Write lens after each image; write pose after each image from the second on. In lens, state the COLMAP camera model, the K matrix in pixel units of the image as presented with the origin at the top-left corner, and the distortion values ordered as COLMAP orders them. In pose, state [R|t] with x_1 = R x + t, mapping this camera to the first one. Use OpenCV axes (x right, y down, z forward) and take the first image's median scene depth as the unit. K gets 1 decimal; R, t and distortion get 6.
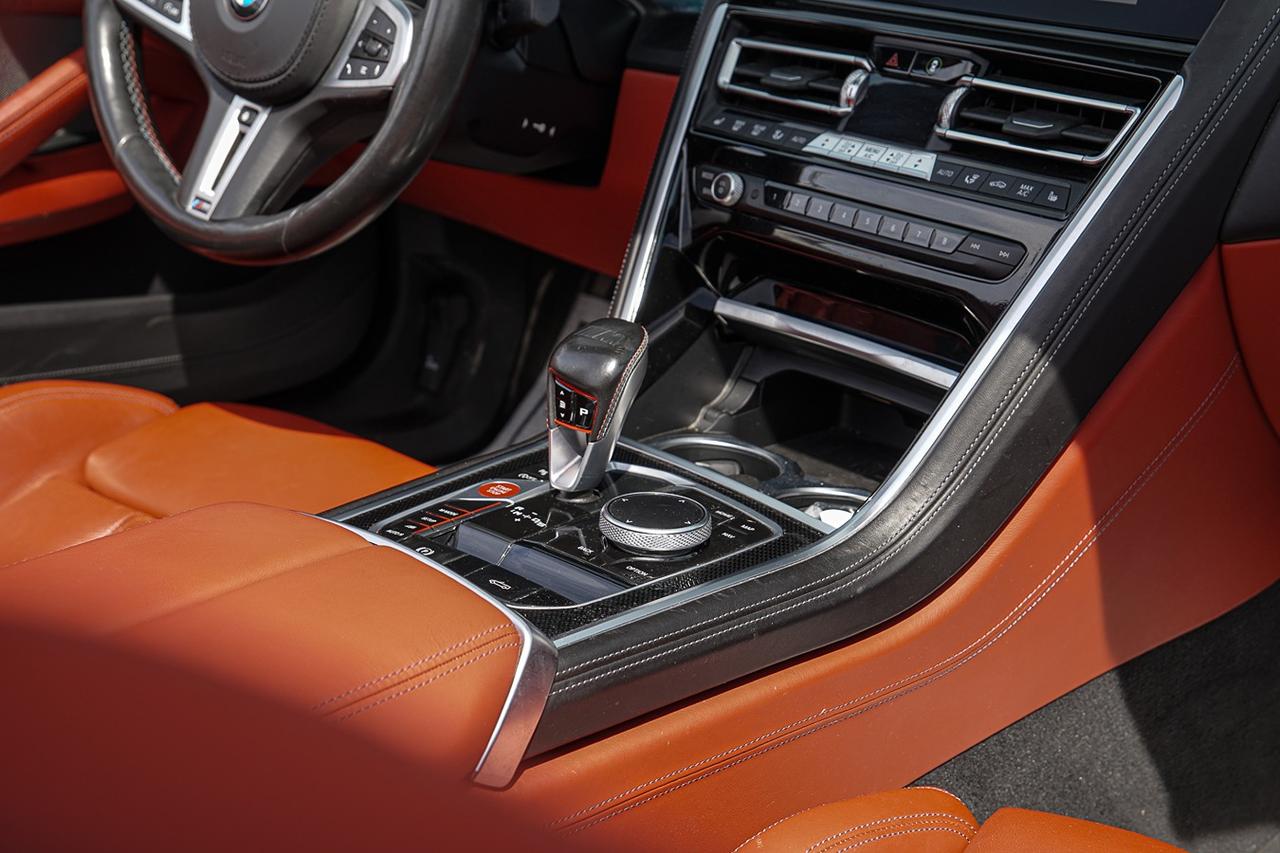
lens RADIAL K [[1855.8, 0, 644.0], [0, 1855.8, 428.0], [0, 0, 1]] dist [0.189670, 0.000000]
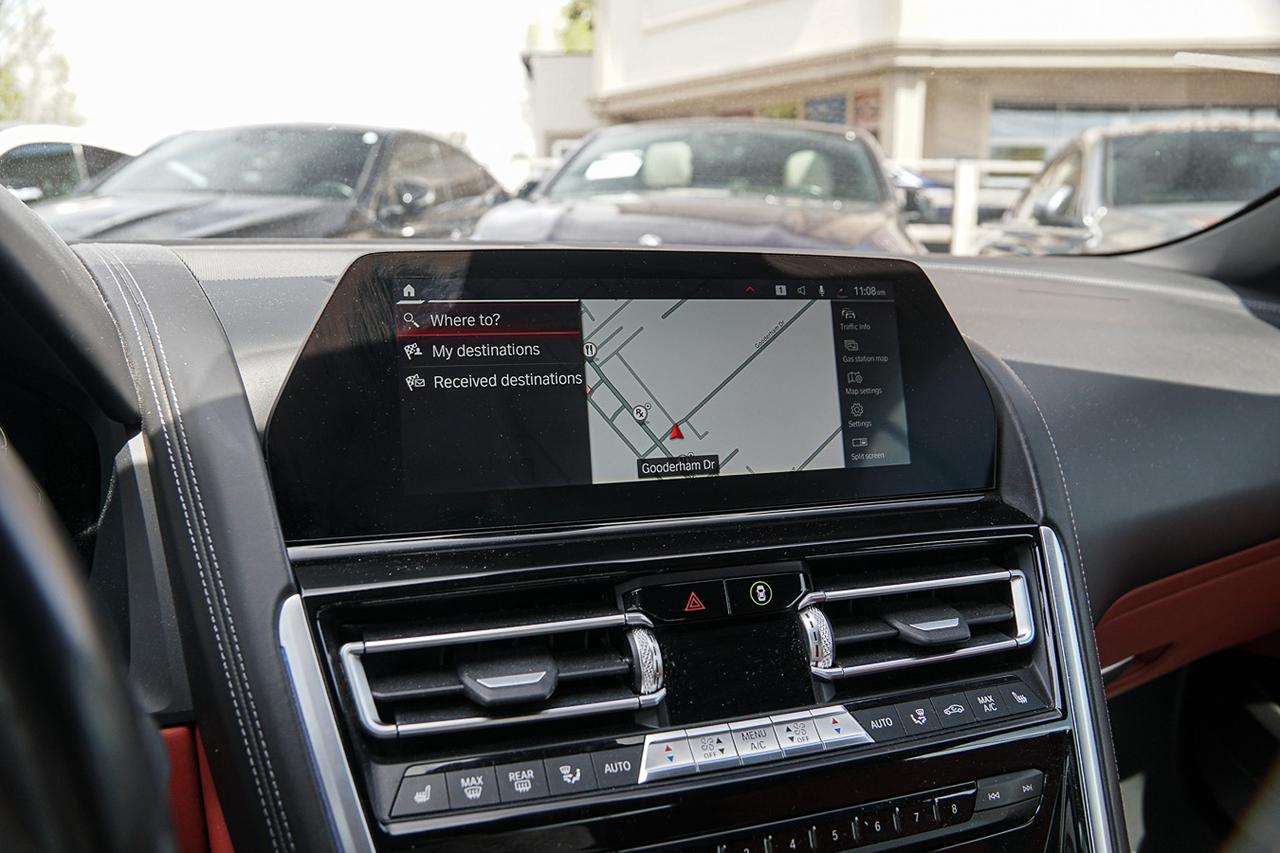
lens RADIAL K [[995.2, 0, 634.6], [0, 995.2, 427.2], [0, 0, 1]] dist [-0.089035, 0.013214]
pose [[0.380831, -0.152680, 0.911952, -0.182923], [0.323617, 0.945903, 0.023222, -0.248887], [-0.866164, 0.286279, 0.409639, 0.774772]]
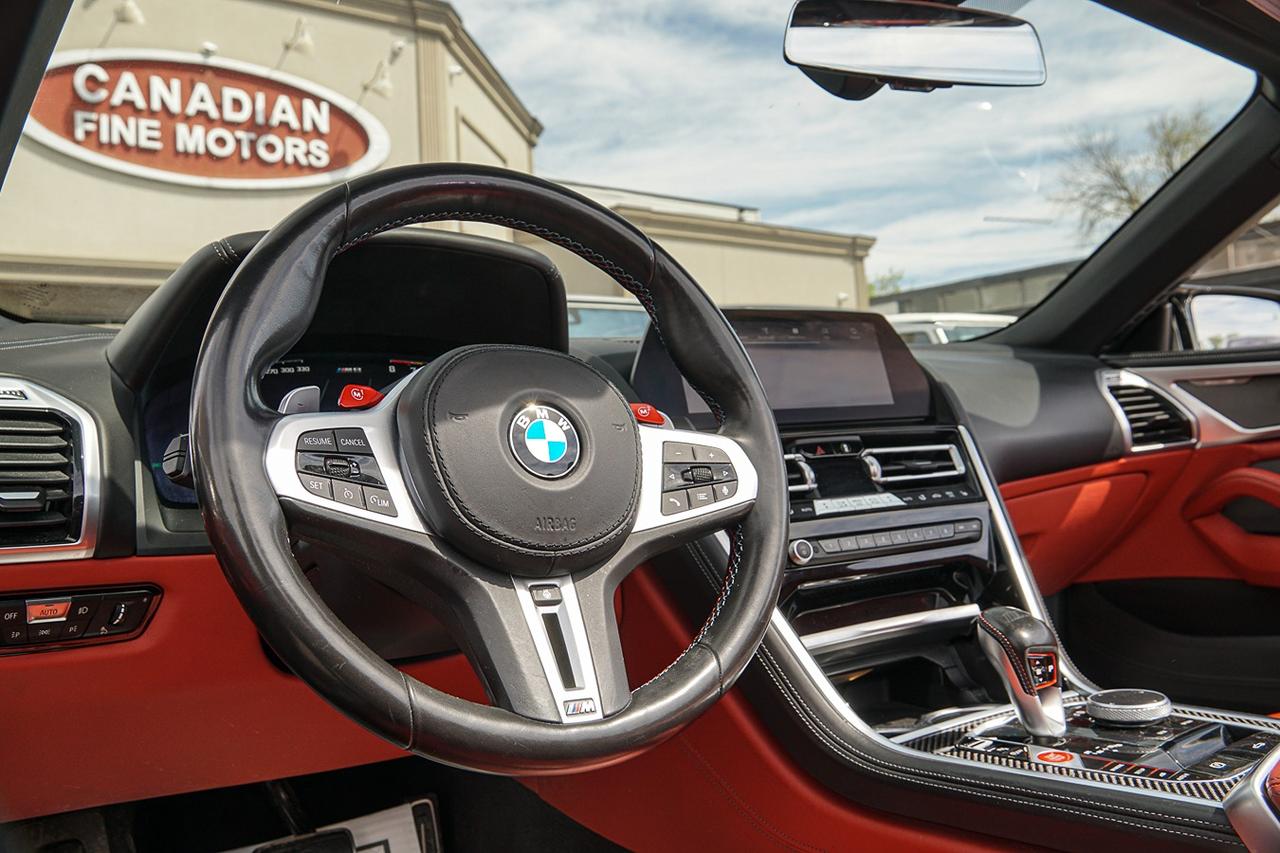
lens RADIAL K [[995.2, 0, 642.3], [0, 995.2, 424.7], [0, 0, 1]] dist [-0.089035, 0.013214]
pose [[0.243797, -0.007504, 0.969797, -0.636880], [0.398728, 0.912323, -0.093176, -0.180334], [-0.884070, 0.409401, 0.225414, 0.853443]]
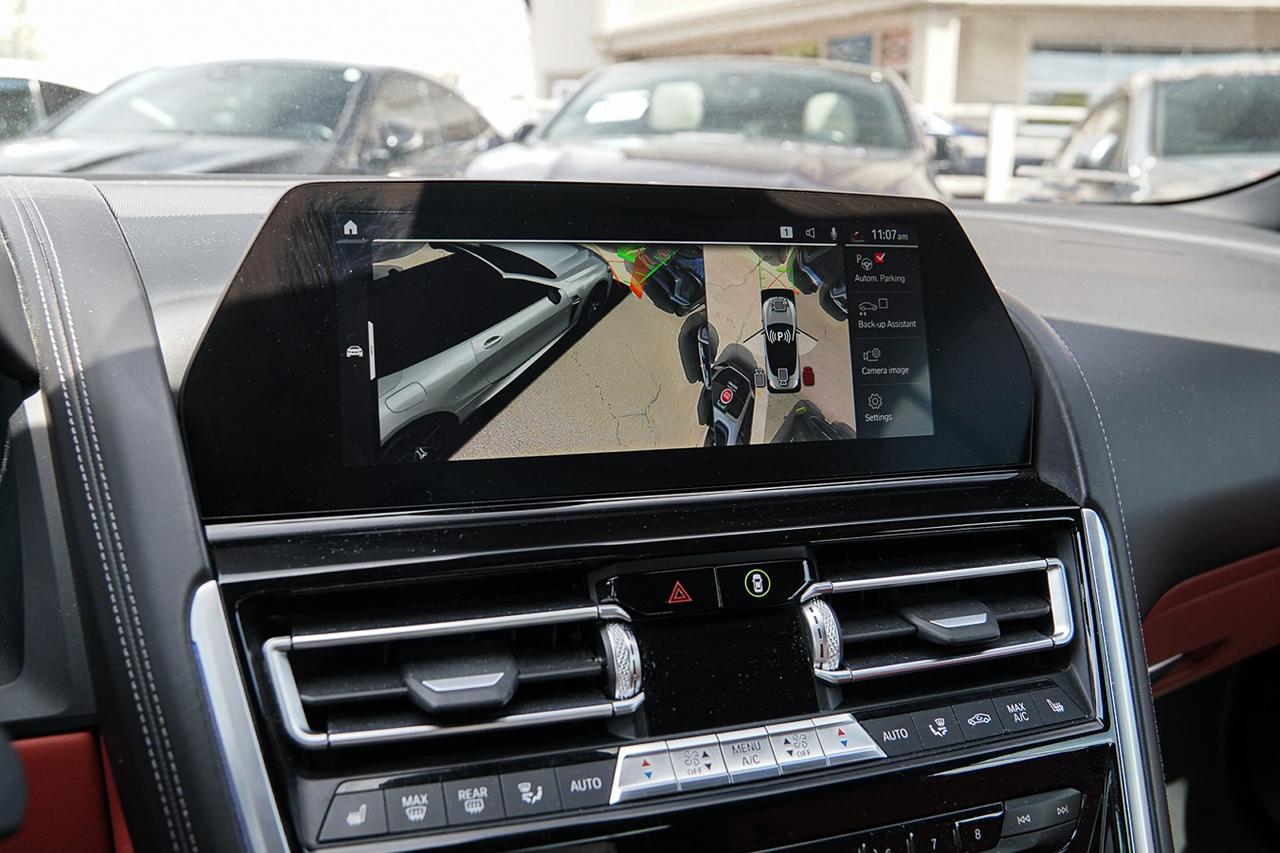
lens RADIAL K [[1062.2, 0, 641.2], [0, 1062.2, 425.7], [0, 0, 1]] dist [-0.085313, 0.012349]
pose [[0.383425, -0.176894, 0.906473, -0.153545], [0.315226, 0.947614, 0.051587, -0.244143], [-0.868112, 0.265964, 0.419100, 0.779094]]
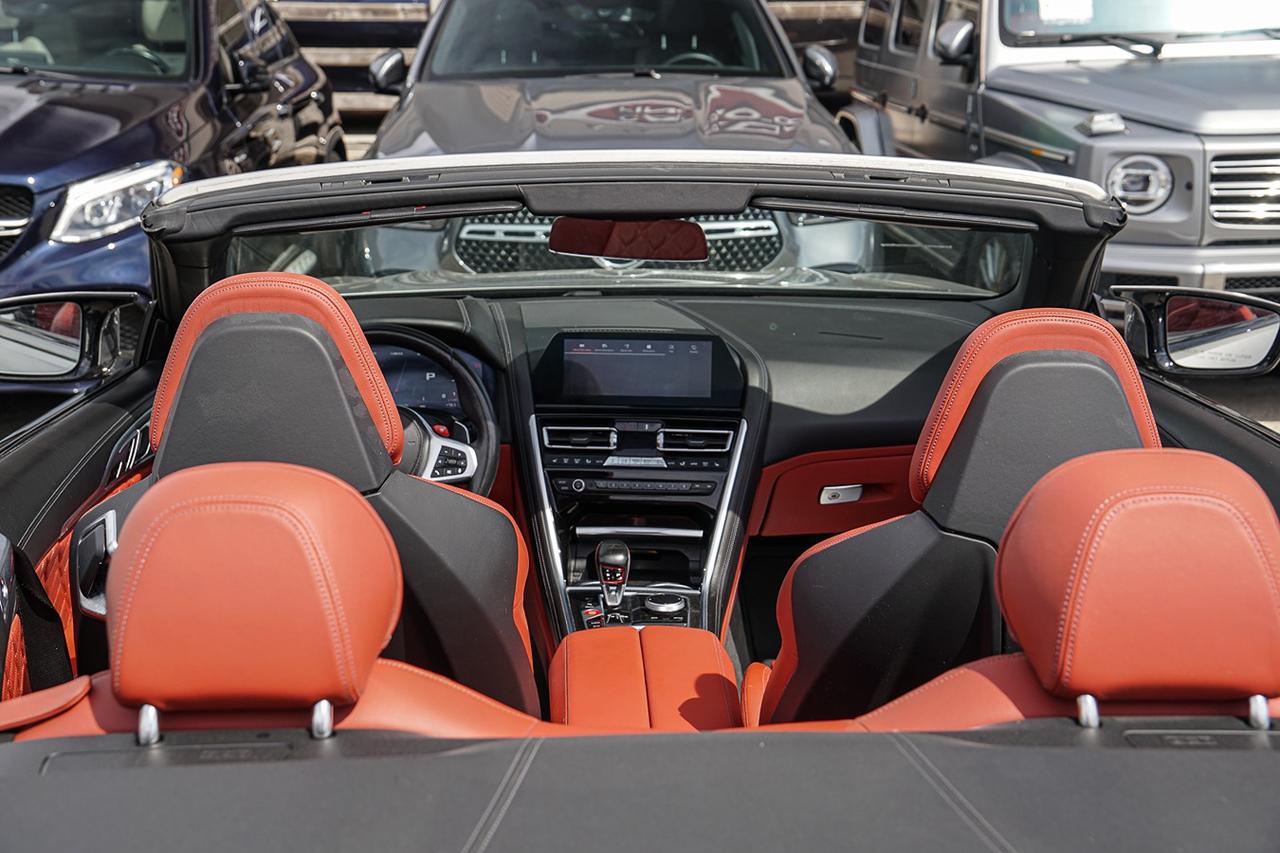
lens RADIAL K [[1596.1, 0, 637.4], [0, 1596.1, 428.0], [0, 0, 1]] dist [0.002557, 0.000000]
pose [[0.727202, -0.195024, 0.658136, -1.257376], [0.253022, 0.967434, 0.007104, -0.189559], [-0.638089, 0.161357, 0.752866, -0.682390]]
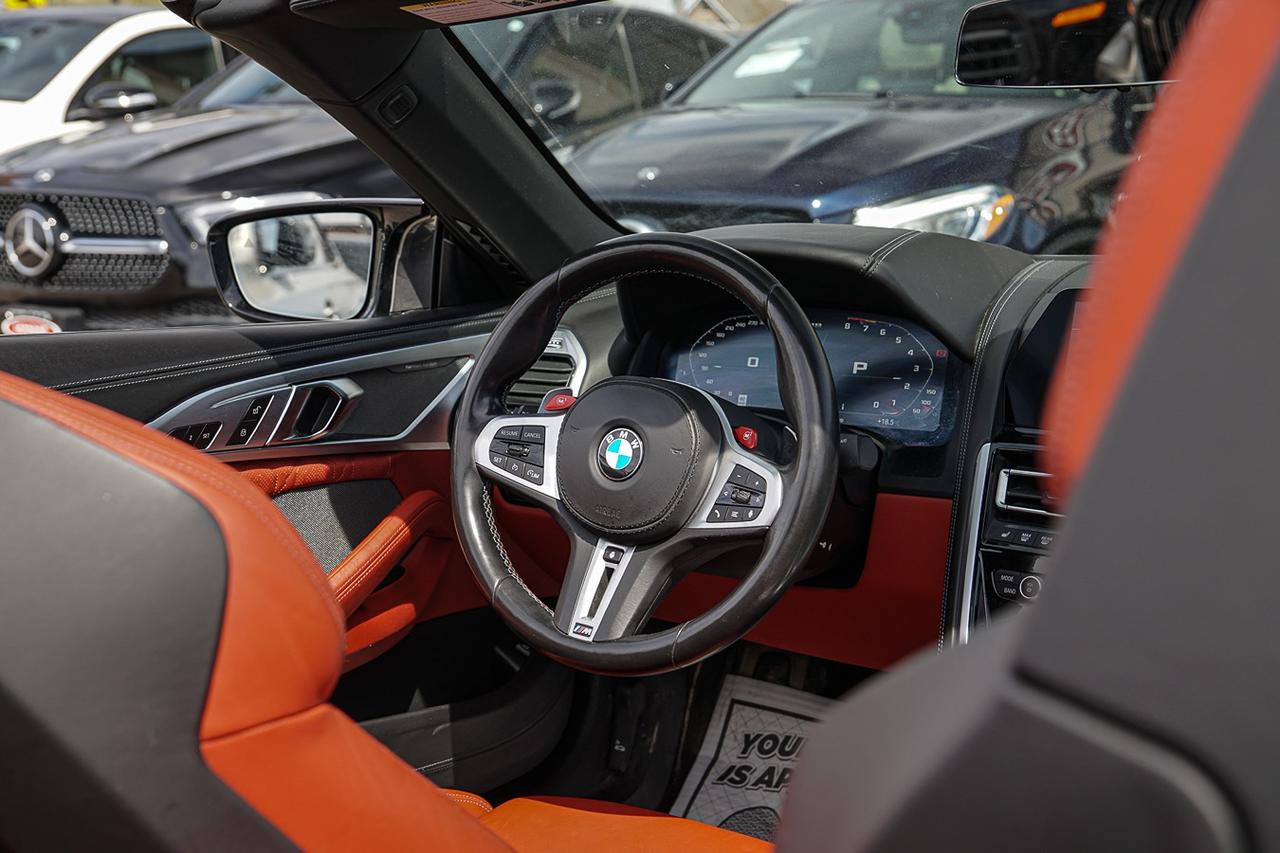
lens RADIAL K [[1787.1, 0, 643.0], [0, 1787.1, 425.9], [0, 0, 1]] dist [0.095600, 0.000000]
pose [[0.991401, -0.057925, 0.117343, -0.331320], [0.079872, 0.978145, -0.191970, -0.022939], [-0.103659, 0.199692, 0.974360, -0.161985]]
